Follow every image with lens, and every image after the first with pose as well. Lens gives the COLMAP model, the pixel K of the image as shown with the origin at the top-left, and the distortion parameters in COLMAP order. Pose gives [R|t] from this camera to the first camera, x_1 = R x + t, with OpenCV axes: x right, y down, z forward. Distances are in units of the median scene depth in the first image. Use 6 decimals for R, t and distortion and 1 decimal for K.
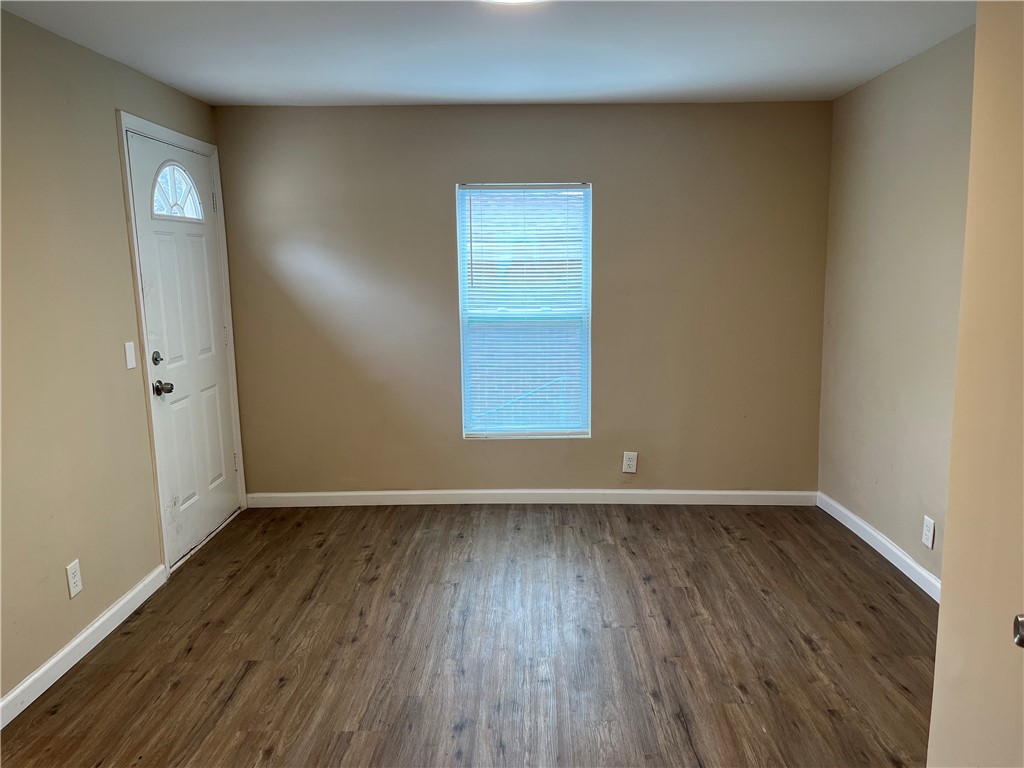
lens RADIAL K [[775.9, 0, 512.0], [0, 775.9, 384.0], [0, 0, 1]] dist [0.063352, -0.085831]
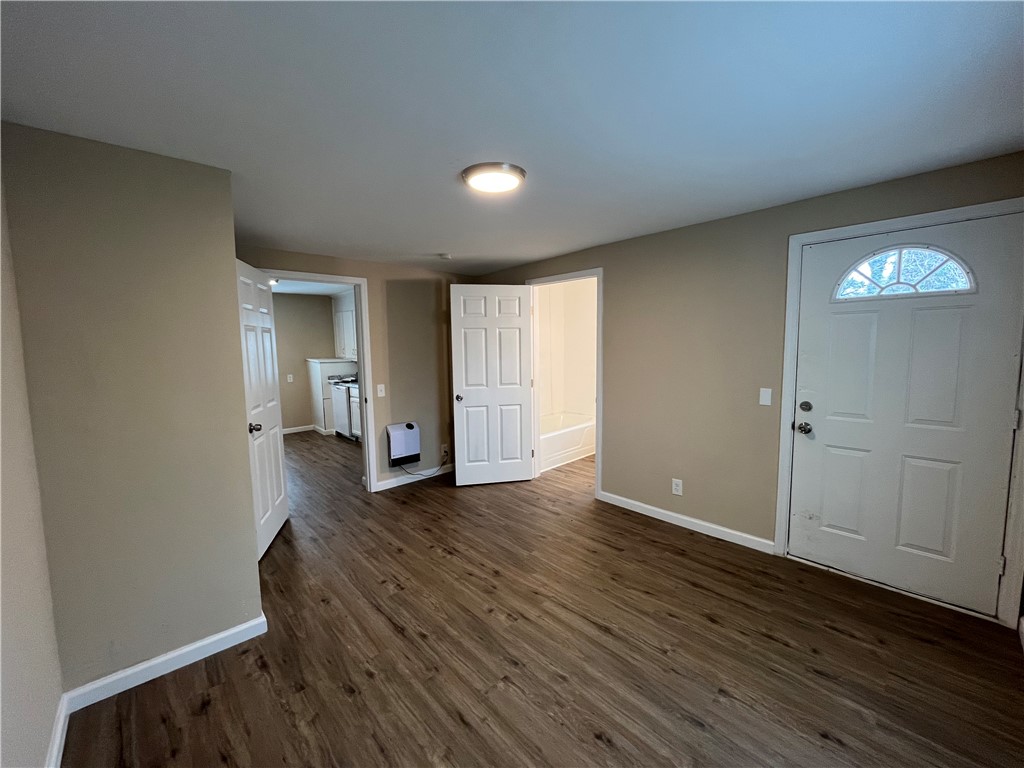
lens RADIAL K [[413.7, 0, 510.0], [0, 413.7, 382.9], [0, 0, 1]] dist [-0.003563, 0.000080]
pose [[-0.720864, 0.099332, -0.685922, 0.460555], [-0.077093, 0.972043, 0.221787, -0.217266], [0.688776, 0.212757, -0.693053, 1.283121]]
